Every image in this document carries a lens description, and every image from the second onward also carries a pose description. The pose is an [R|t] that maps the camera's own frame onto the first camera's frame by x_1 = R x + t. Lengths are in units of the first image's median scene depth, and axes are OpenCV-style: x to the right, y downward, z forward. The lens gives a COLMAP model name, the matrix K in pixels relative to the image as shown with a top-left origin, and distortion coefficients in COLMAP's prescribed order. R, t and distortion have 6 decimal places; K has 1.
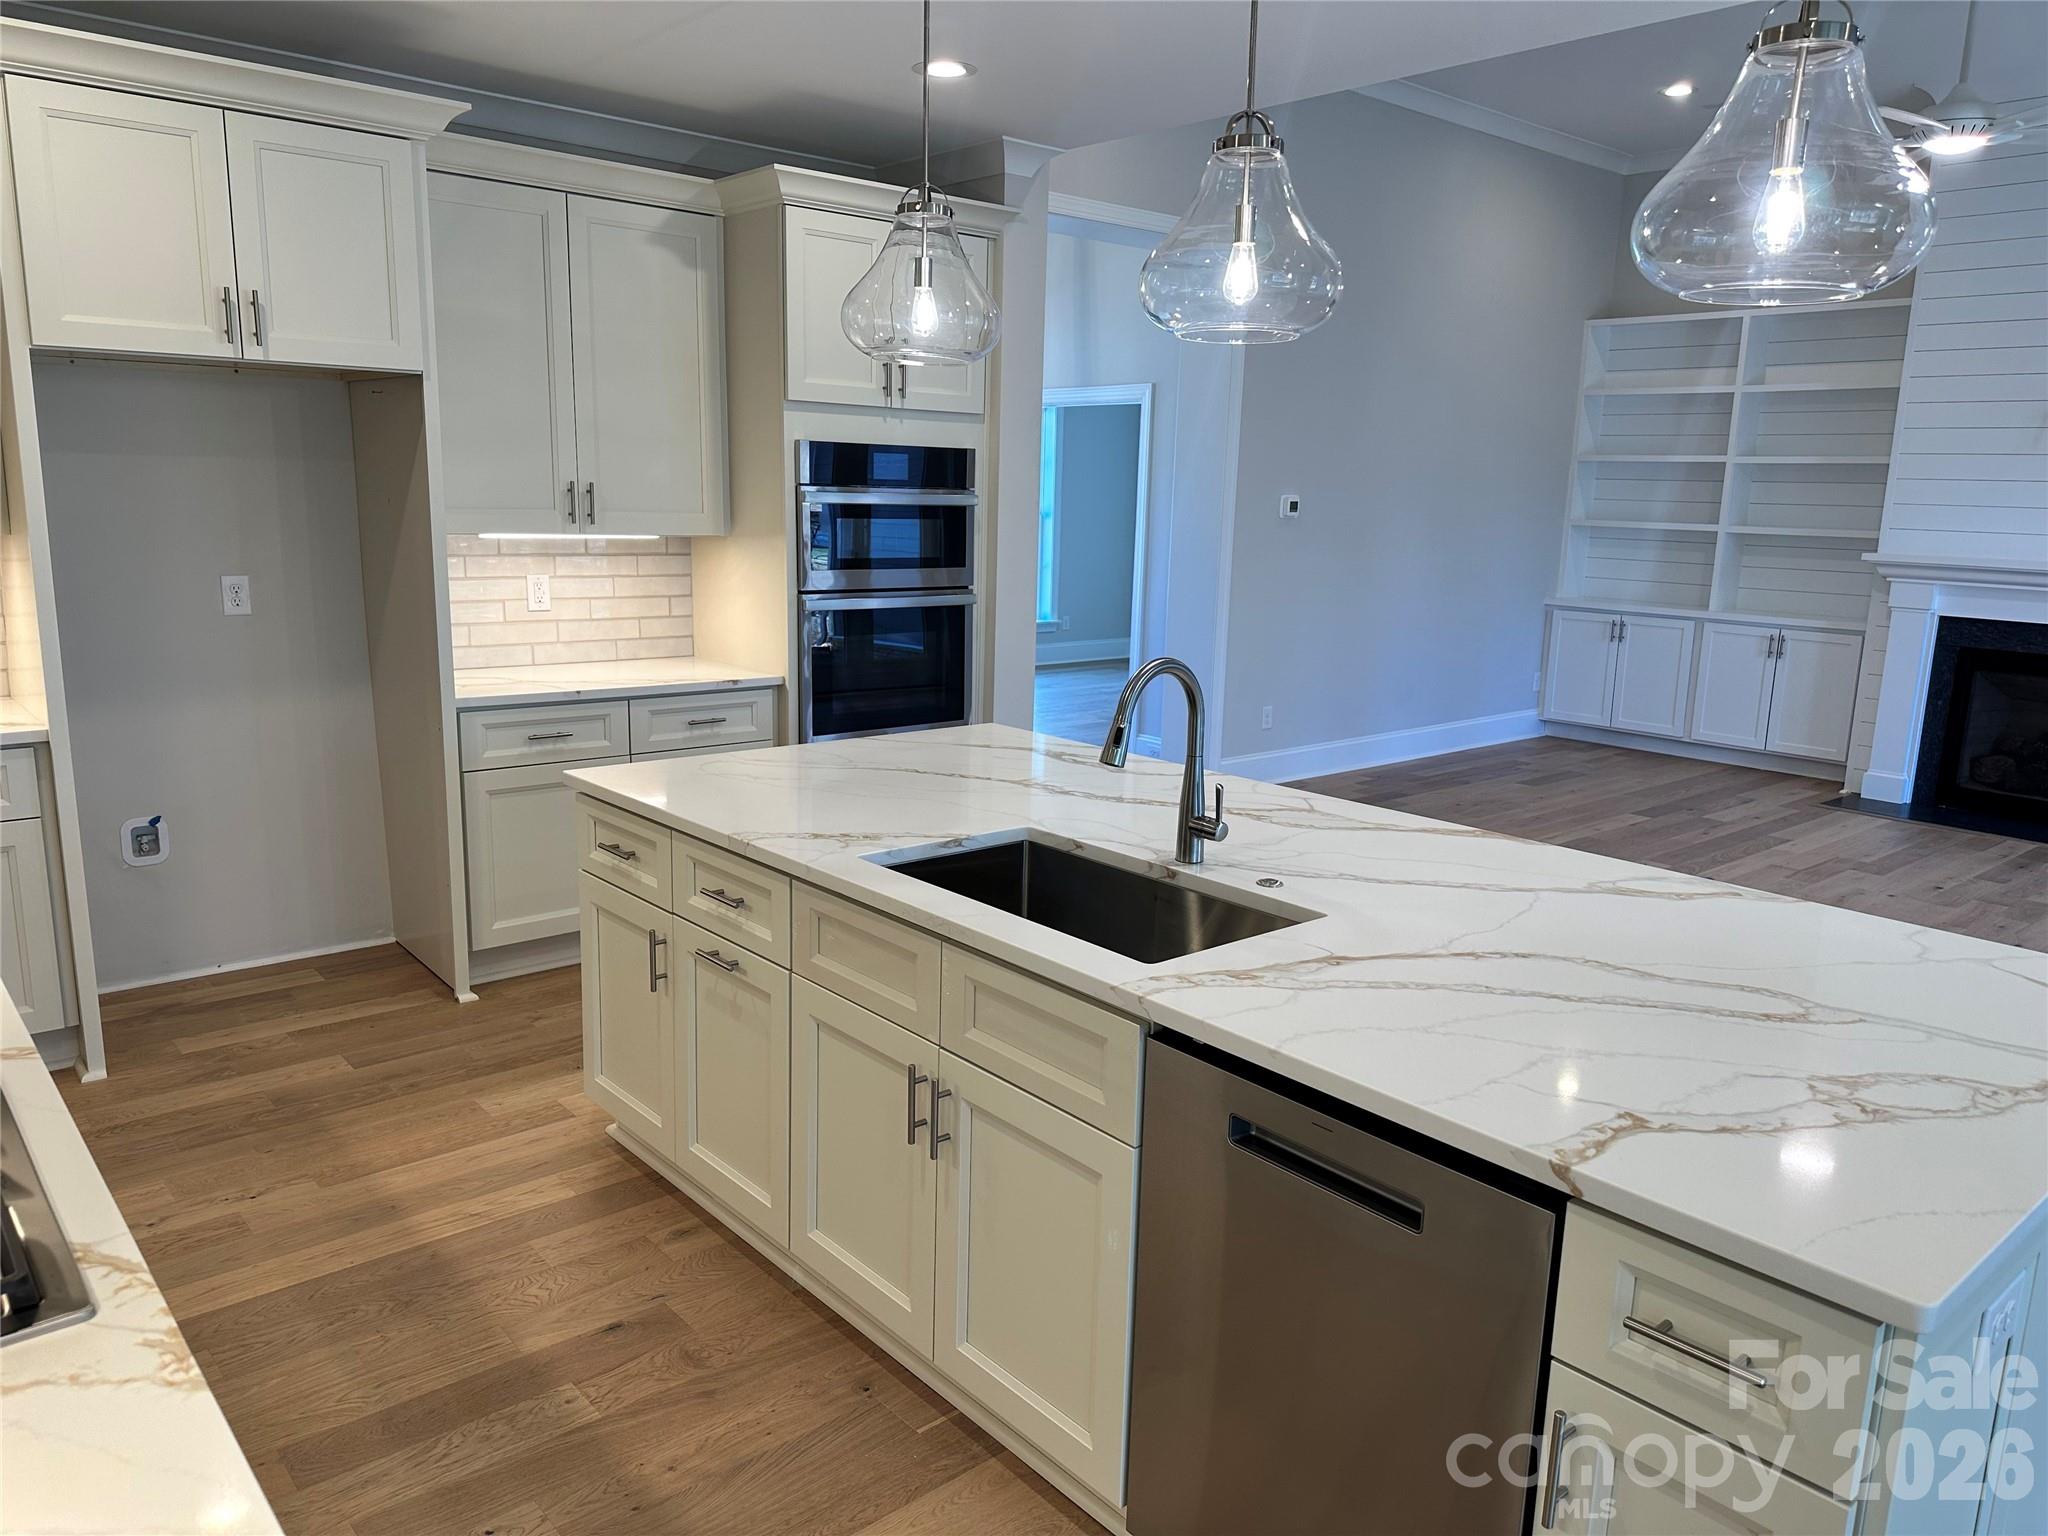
lens RADIAL K [[1459.7, 0, 1030.2], [0, 1459.7, 768.1], [0, 0, 1]] dist [0.046360, -0.023079]
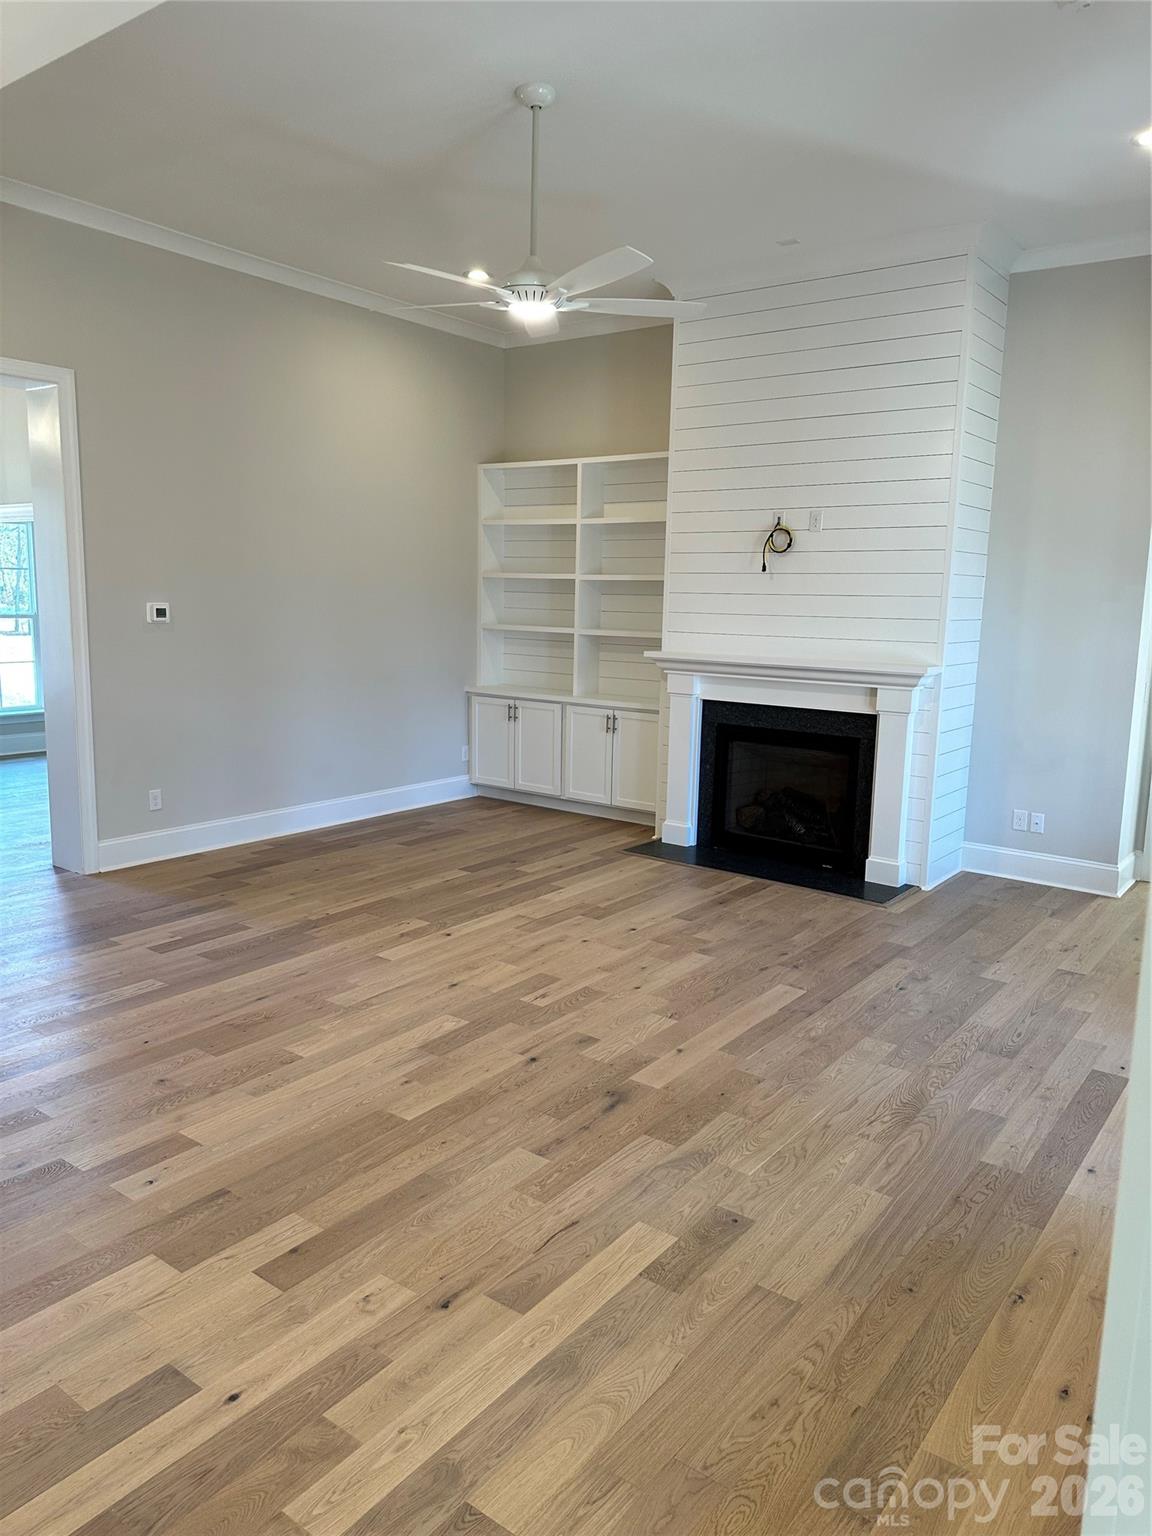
lens RADIAL K [[1094.8, 0, 564.3], [0, 1094.8, 772.1], [0, 0, 1]] dist [0.046360, -0.023079]
pose [[0.974723, -0.035617, 0.220561, 0.269603], [0.042333, 0.998771, -0.025795, -0.019261], [-0.219371, 0.034480, 0.975032, 0.098106]]
